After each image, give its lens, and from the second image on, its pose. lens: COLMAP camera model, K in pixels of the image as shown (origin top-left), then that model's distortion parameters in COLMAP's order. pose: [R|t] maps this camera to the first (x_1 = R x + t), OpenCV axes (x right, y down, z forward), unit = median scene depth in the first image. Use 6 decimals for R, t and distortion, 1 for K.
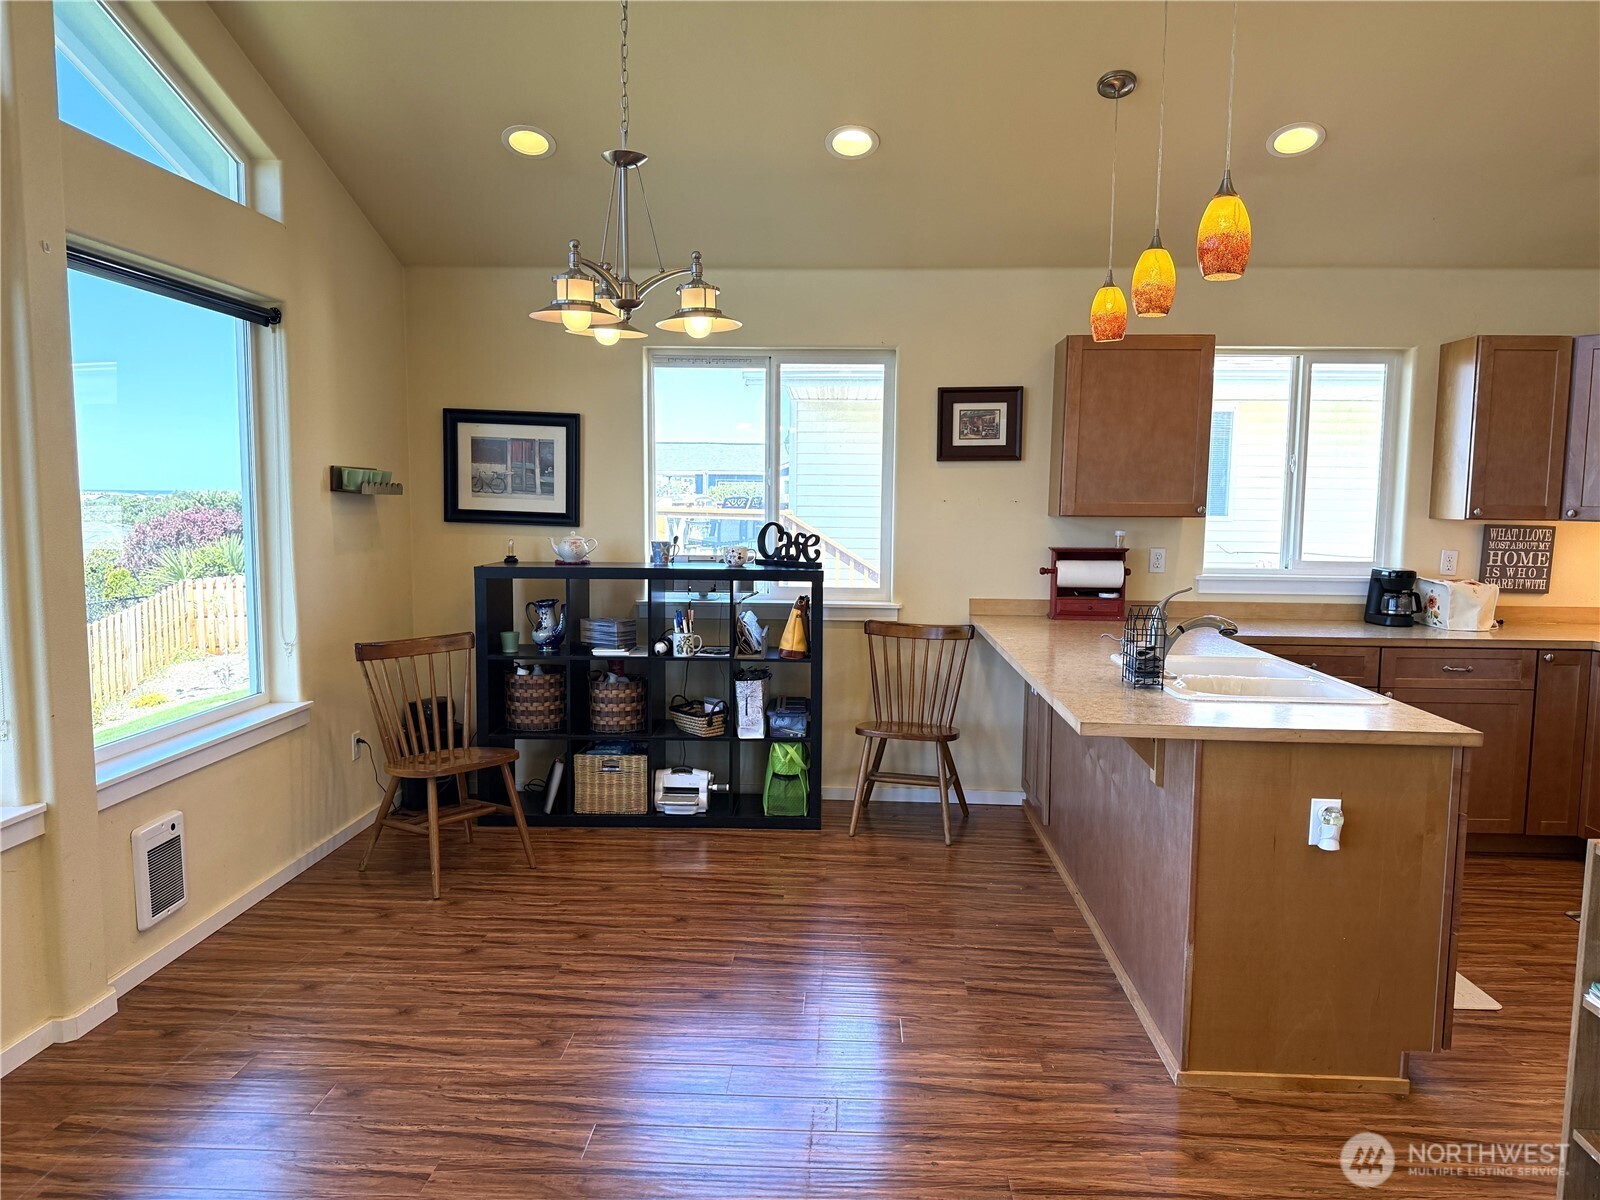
lens RADIAL K [[1117.0, 0, 805.2], [0, 1117.0, 605.4], [0, 0, 1]] dist [0.054854, -0.077875]
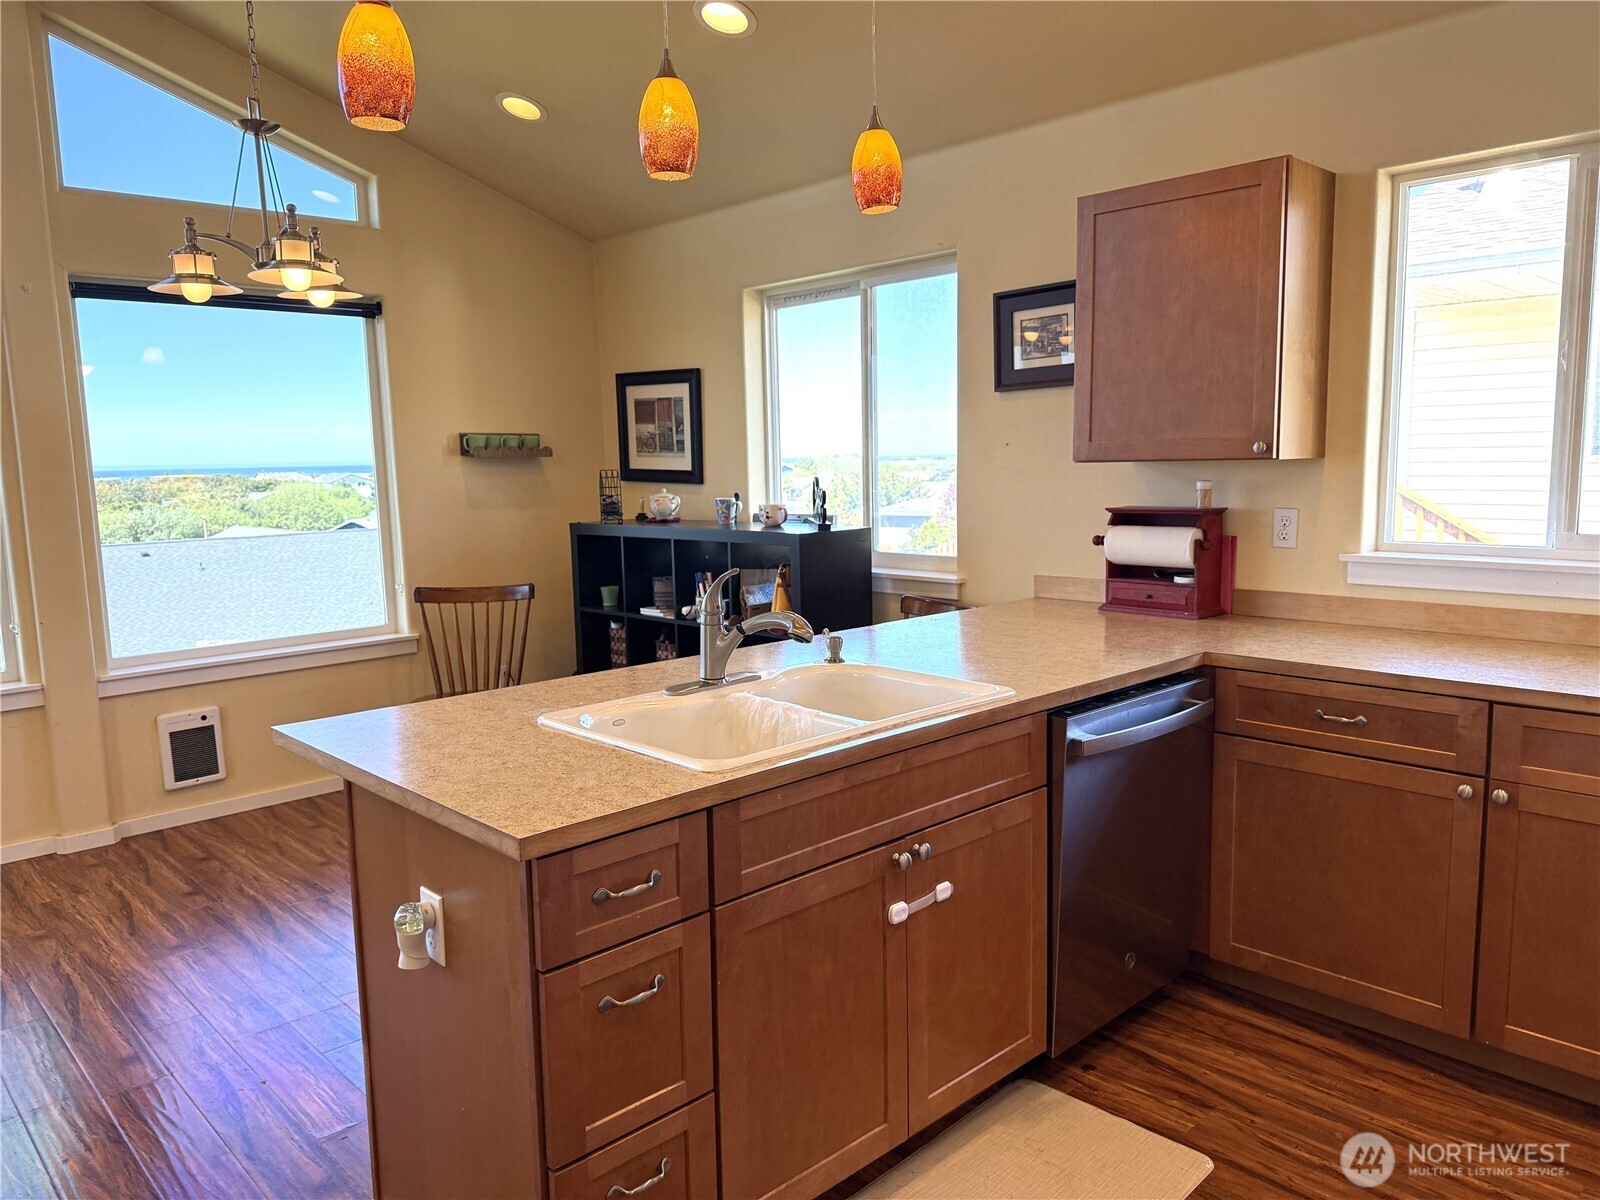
lens RADIAL K [[1117.0, 0, 803.7], [0, 1117.0, 605.7], [0, 0, 1]] dist [0.054854, -0.077875]
pose [[0.723203, 0.064944, -0.687575, 0.580350], [-0.036818, 0.997779, 0.055517, -0.022598], [0.689654, -0.014835, 0.723987, 0.369123]]
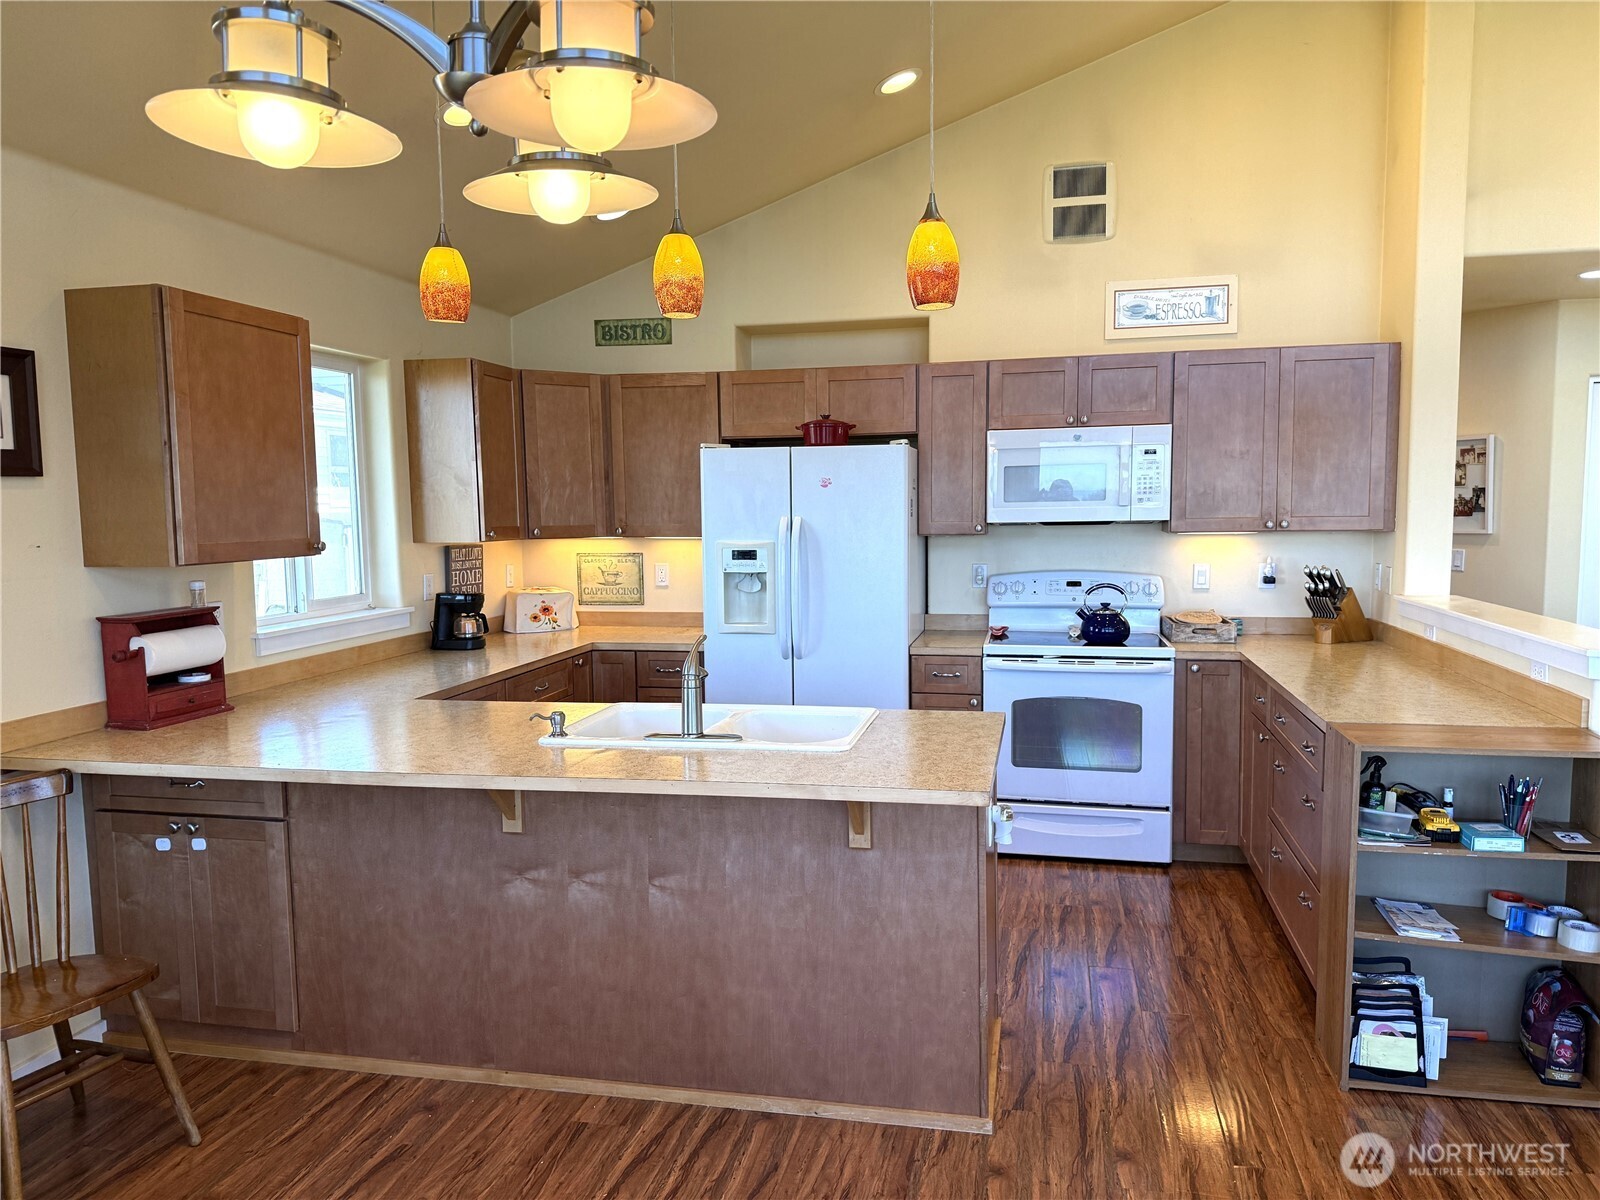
lens RADIAL K [[1117.0, 0, 796.3], [0, 1117.0, 615.0], [0, 0, 1]] dist [0.054854, -0.077875]
pose [[0.165222, -0.112862, 0.979777, -0.339425], [0.110133, 0.989329, 0.095391, -0.073455], [-0.980088, 0.092145, 0.175888, 0.534320]]
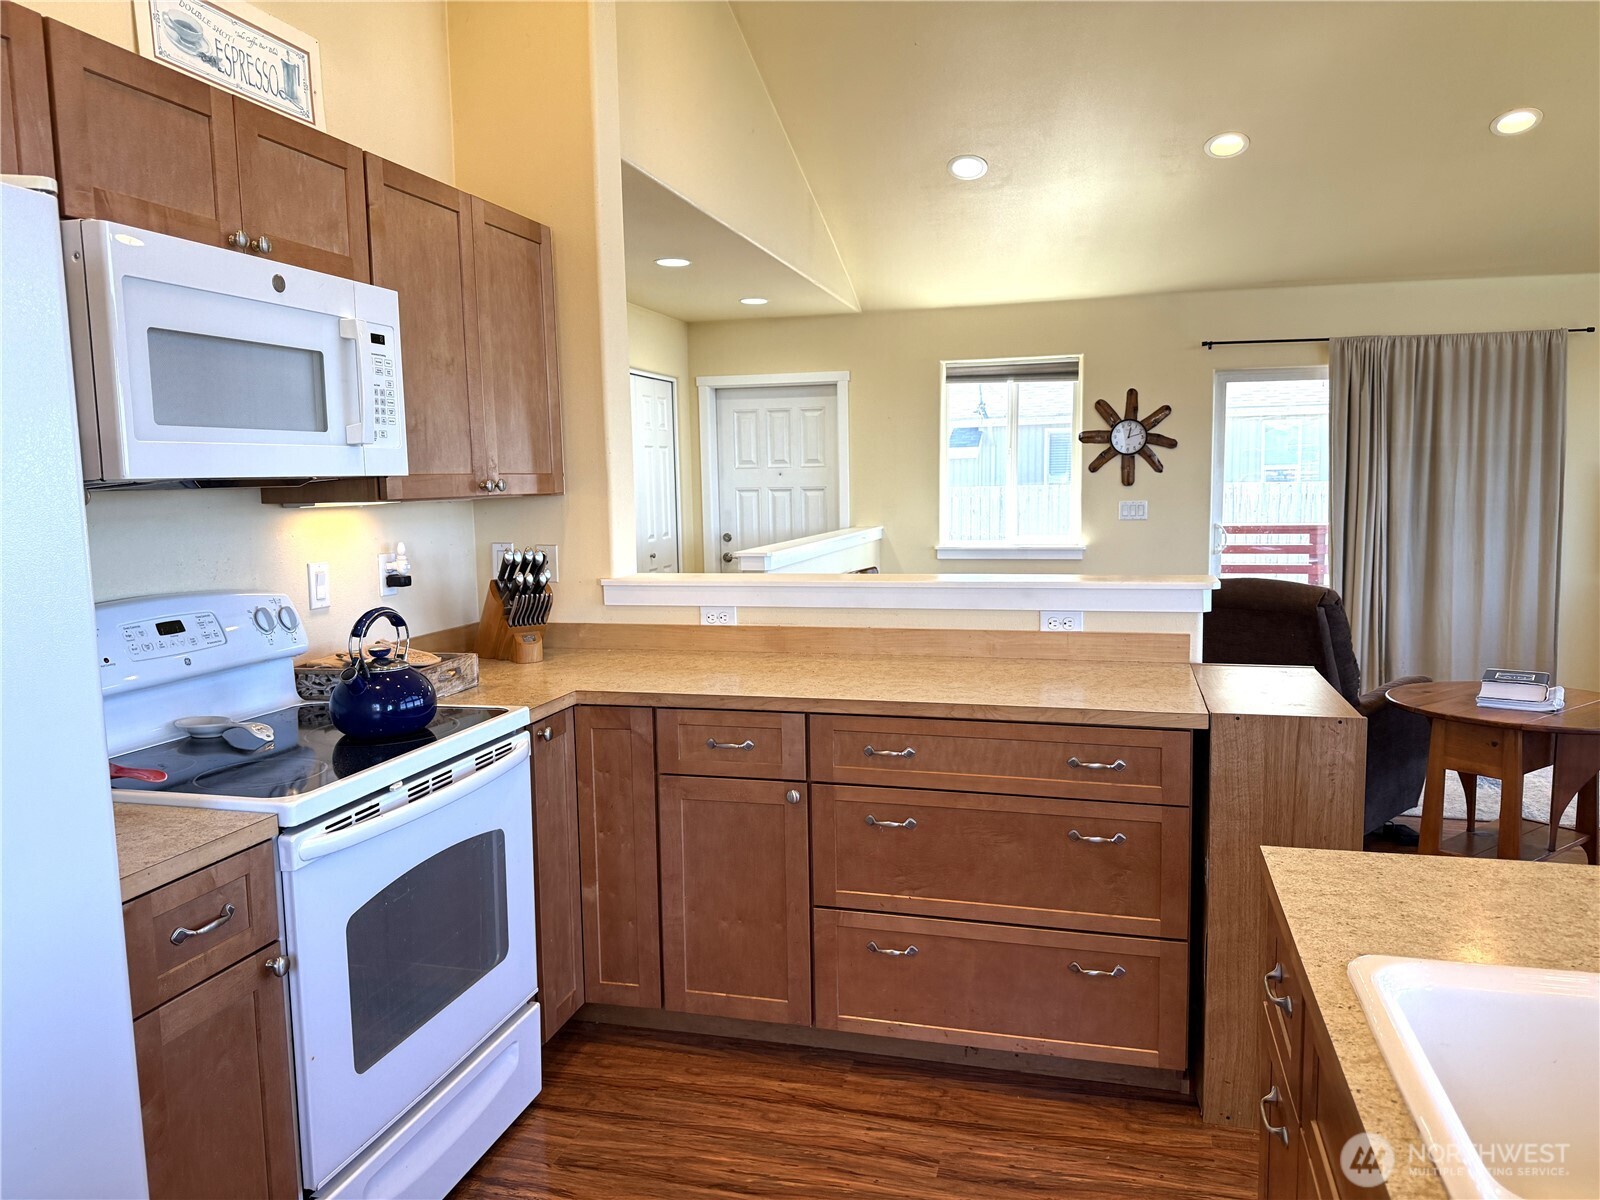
lens RADIAL K [[1117.0, 0, 791.9], [0, 1117.0, 598.1], [0, 0, 1]] dist [0.054854, -0.077875]
pose [[-0.979102, -0.015844, 0.202754, 0.420485], [0.026249, 0.978776, 0.203243, -0.071306], [-0.201671, 0.204318, -0.957906, 0.854129]]
